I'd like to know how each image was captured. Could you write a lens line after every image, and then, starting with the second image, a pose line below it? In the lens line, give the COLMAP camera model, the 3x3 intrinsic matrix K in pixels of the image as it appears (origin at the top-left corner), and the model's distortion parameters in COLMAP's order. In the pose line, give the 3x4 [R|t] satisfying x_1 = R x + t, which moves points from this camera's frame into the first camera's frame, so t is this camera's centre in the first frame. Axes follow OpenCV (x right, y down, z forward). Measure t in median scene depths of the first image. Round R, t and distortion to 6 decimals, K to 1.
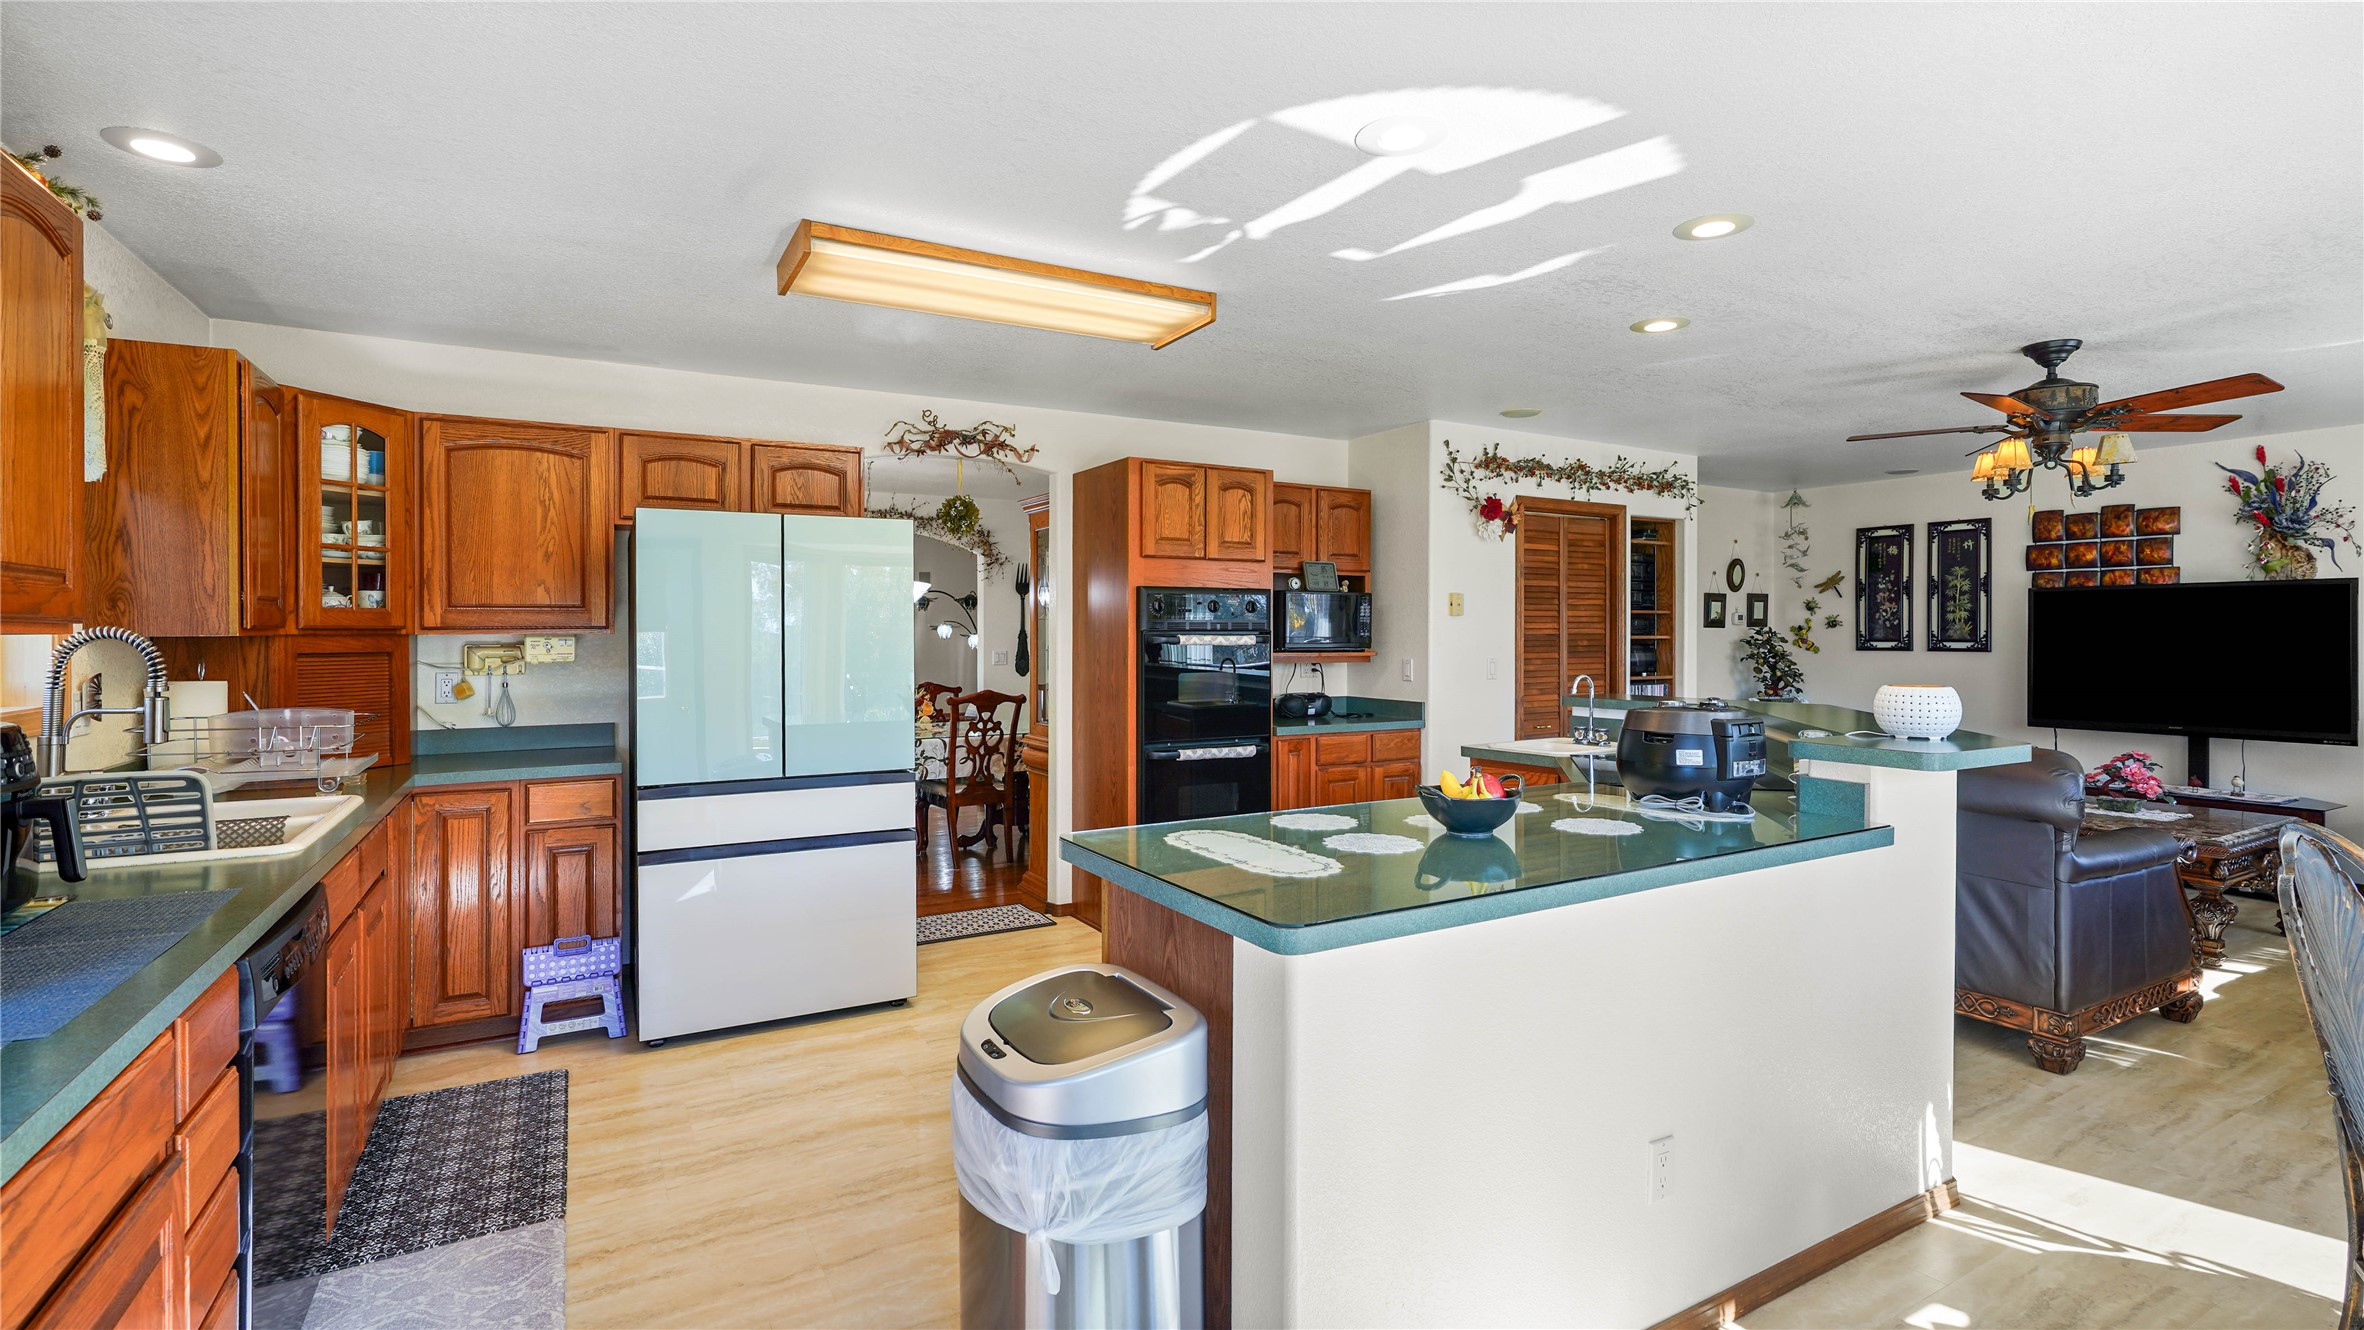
lens RADIAL K [[1075.7, 0, 1184.2], [0, 1075.7, 628.5], [0, 0, 1]] dist [-0.003429, 0.000774]
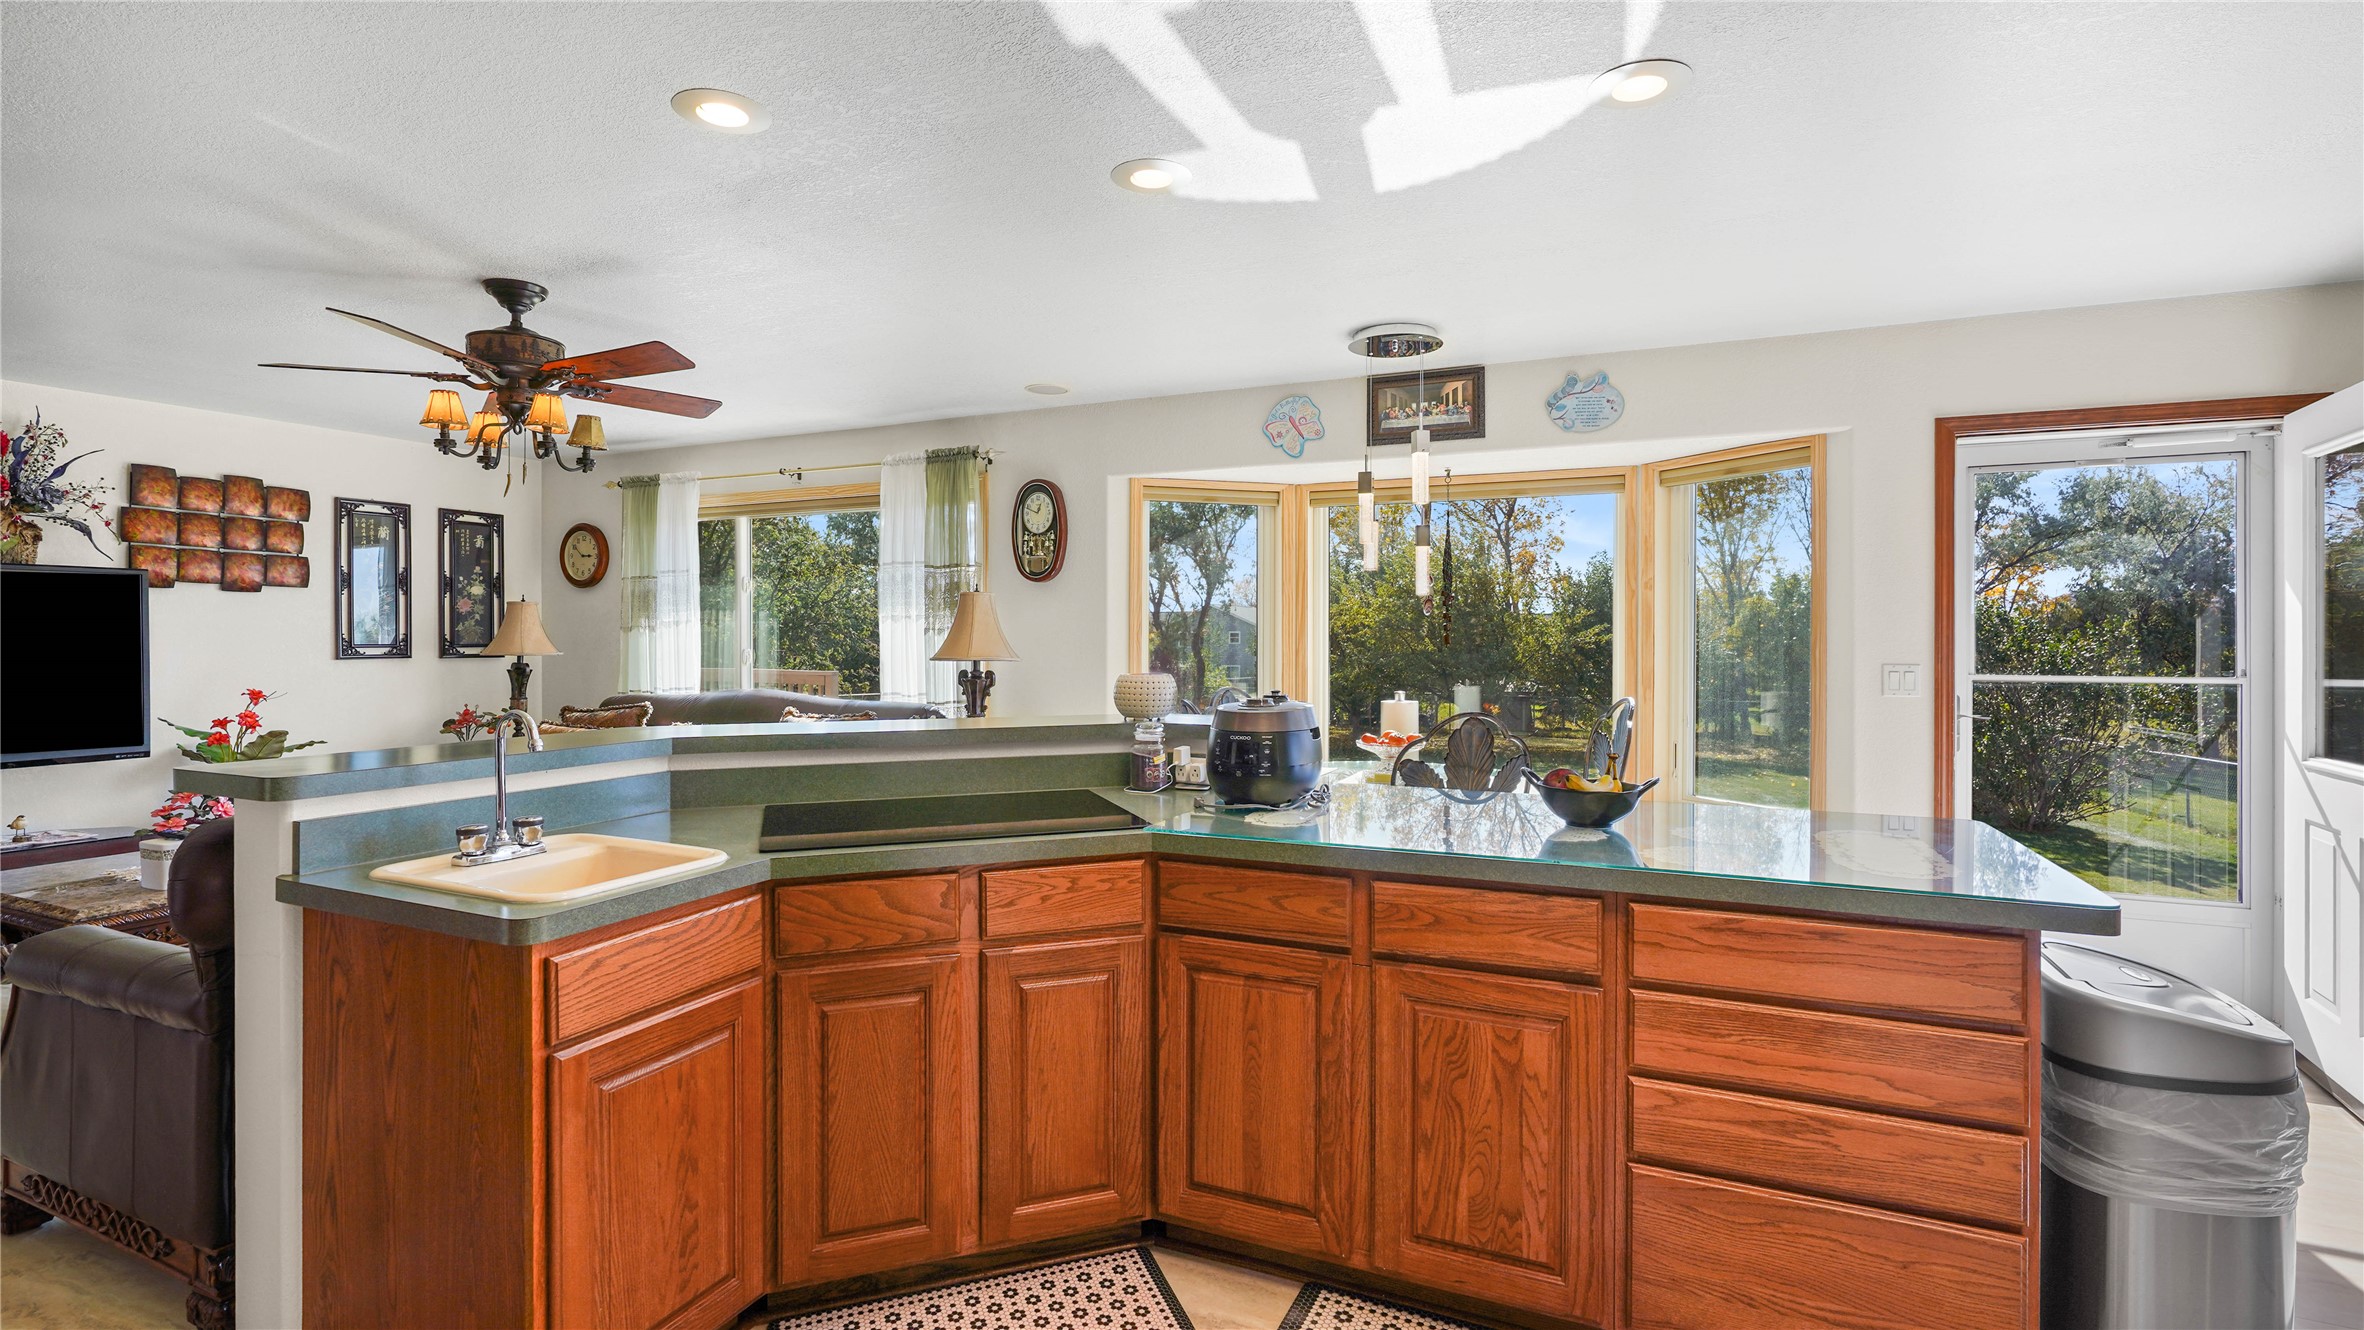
lens RADIAL K [[1067.8, 0, 1188.2], [0, 1067.8, 648.5], [0, 0, 1]] dist [-0.005604, 0.000630]
pose [[-0.581870, -0.008569, 0.813237, -0.117871], [-0.003489, 0.999962, 0.008040, 0.007222], [-0.813274, 0.001841, -0.581878, 0.692898]]
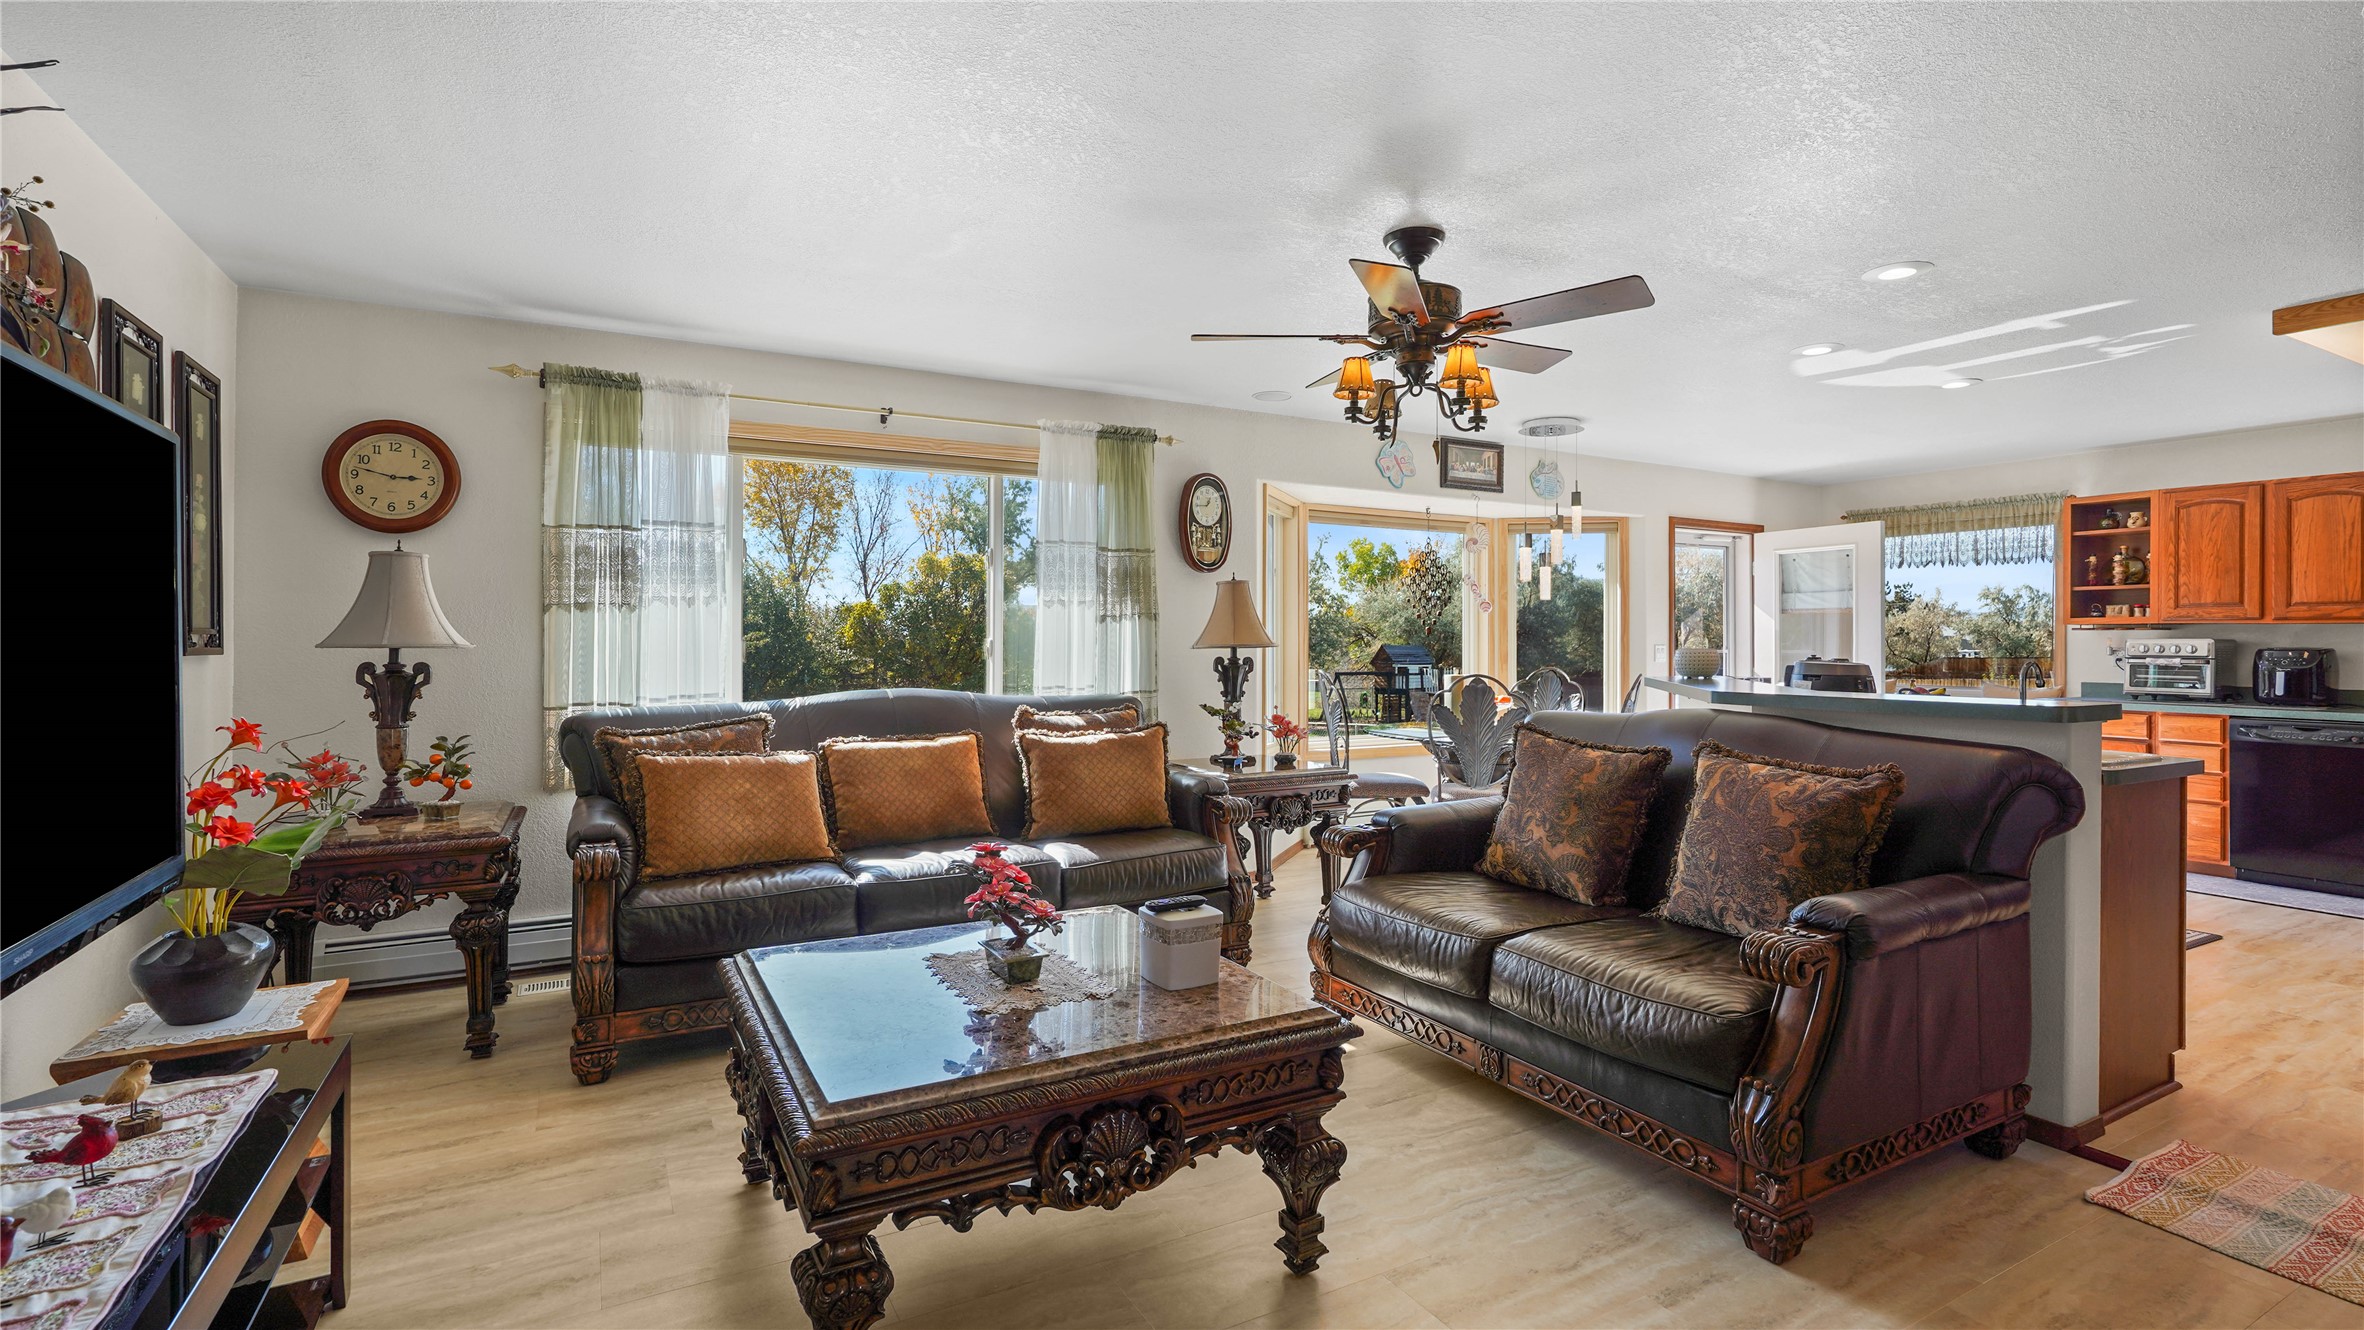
lens RADIAL K [[1089.3, 0, 1178.7], [0, 1089.3, 637.2], [0, 0, 1]] dist [-0.002646, 0.000451]
pose [[-0.999925, -0.000455, 0.012264, 0.637655], [-0.000563, 0.999961, -0.008782, 0.022142], [-0.012259, -0.008788, -0.999886, 1.179548]]
